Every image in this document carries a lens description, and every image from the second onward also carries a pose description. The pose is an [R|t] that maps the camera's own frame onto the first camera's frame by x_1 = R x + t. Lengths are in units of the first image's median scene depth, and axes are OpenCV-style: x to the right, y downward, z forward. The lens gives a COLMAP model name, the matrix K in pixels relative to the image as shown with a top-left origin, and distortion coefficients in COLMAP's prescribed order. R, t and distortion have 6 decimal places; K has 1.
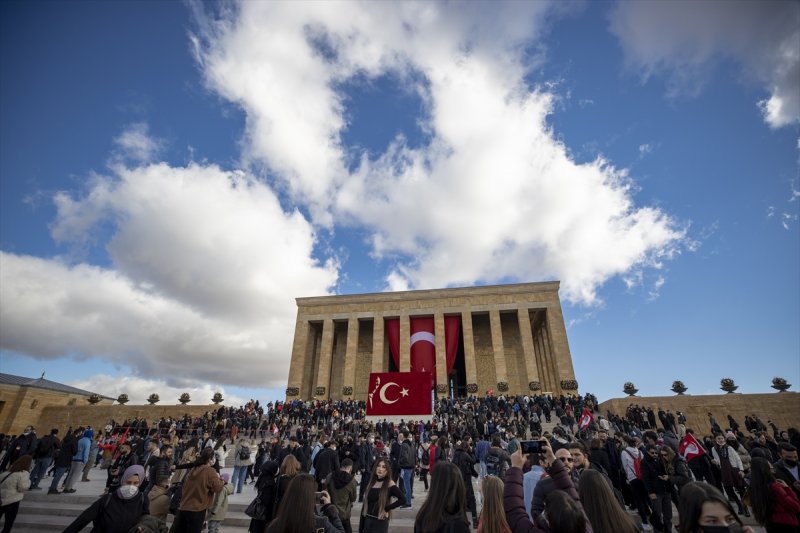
lens RADIAL K [[365.9, 0, 400.0], [0, 365.9, 266.5], [0, 0, 1]] dist [-0.044299, 0.014955]
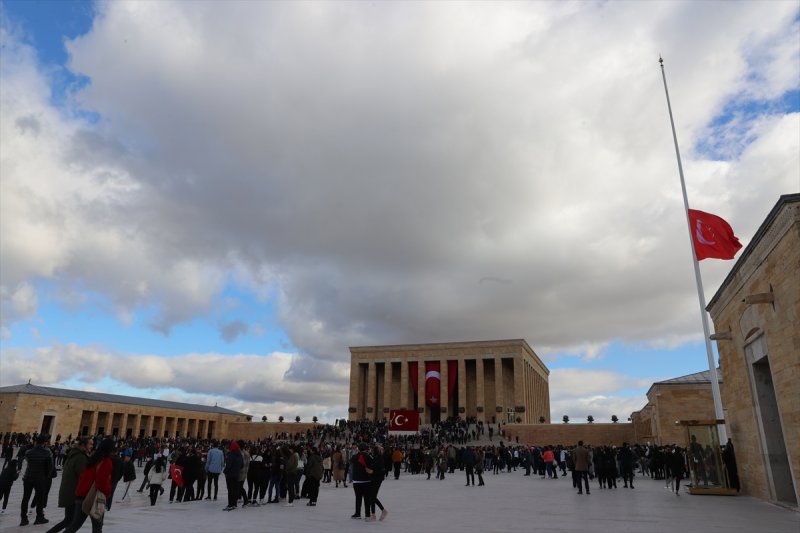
lens RADIAL K [[550.2, 0, 400.0], [0, 550.2, 266.5], [0, 0, 1]] dist [-0.108257, 0.087885]
pose [[0.984362, -0.041650, -0.171164, 0.336914], [0.068415, 0.985765, 0.153581, -0.615237], [0.162331, -0.162889, 0.973199, -1.165735]]
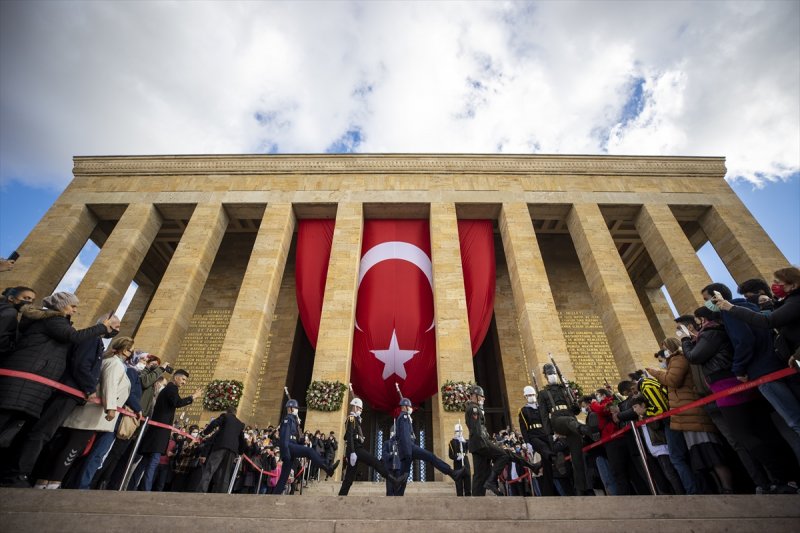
lens RADIAL K [[365.9, 0, 400.0], [0, 365.9, 266.5], [0, 0, 1]] dist [-0.044299, 0.014955]
pose [[0.985718, 0.101702, 0.134224, 0.019158], [-0.078563, 0.982711, -0.167653, 0.265468], [-0.148954, 0.154713, 0.976666, 0.661073]]
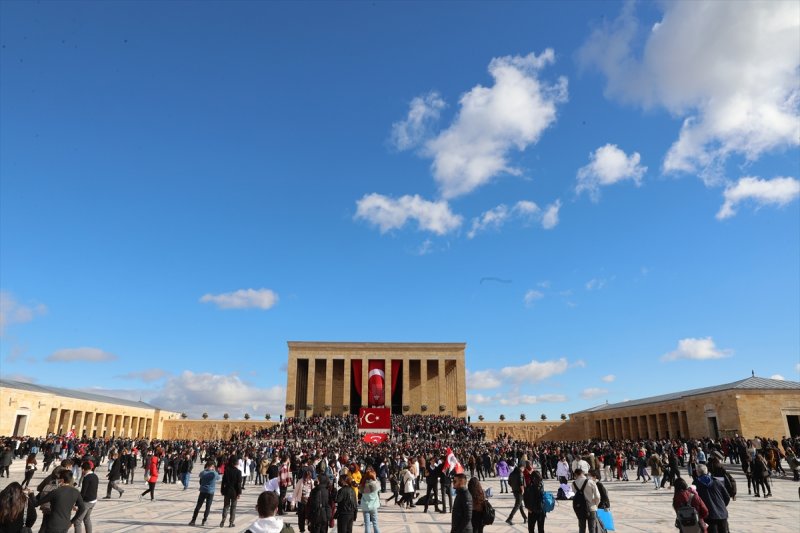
lens RADIAL K [[550.2, 0, 400.0], [0, 550.2, 266.5], [0, 0, 1]] dist [-0.108257, 0.087885]
pose [[0.977707, 0.060985, 0.200923, -0.334635], [-0.093028, 0.983663, 0.154118, -0.619125], [-0.188242, -0.169374, 0.967408, -1.174202]]
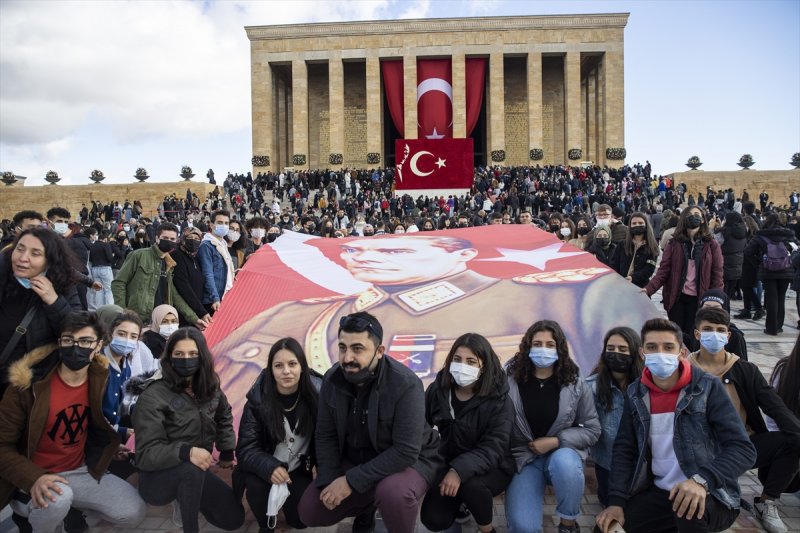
lens RADIAL K [[550.2, 0, 400.0], [0, 550.2, 266.5], [0, 0, 1]] dist [-0.108257, 0.087885]
pose [[0.993582, -0.026240, 0.110031, -0.137356], [-0.033431, 0.861150, 0.507250, -0.048171], [-0.108063, -0.507673, 0.854746, -0.103888]]
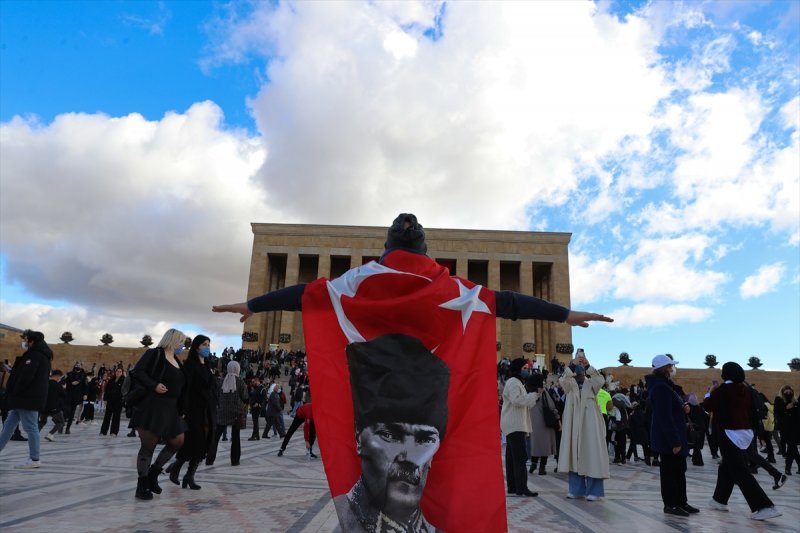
lens RADIAL K [[550.2, 0, 400.0], [0, 550.2, 266.5], [0, 0, 1]] dist [-0.108257, 0.087885]
pose [[0.986974, 0.074562, 0.142561, -0.143624], [-0.102274, 0.974808, 0.198216, -0.097672], [-0.124191, -0.210214, 0.969735, -0.227371]]
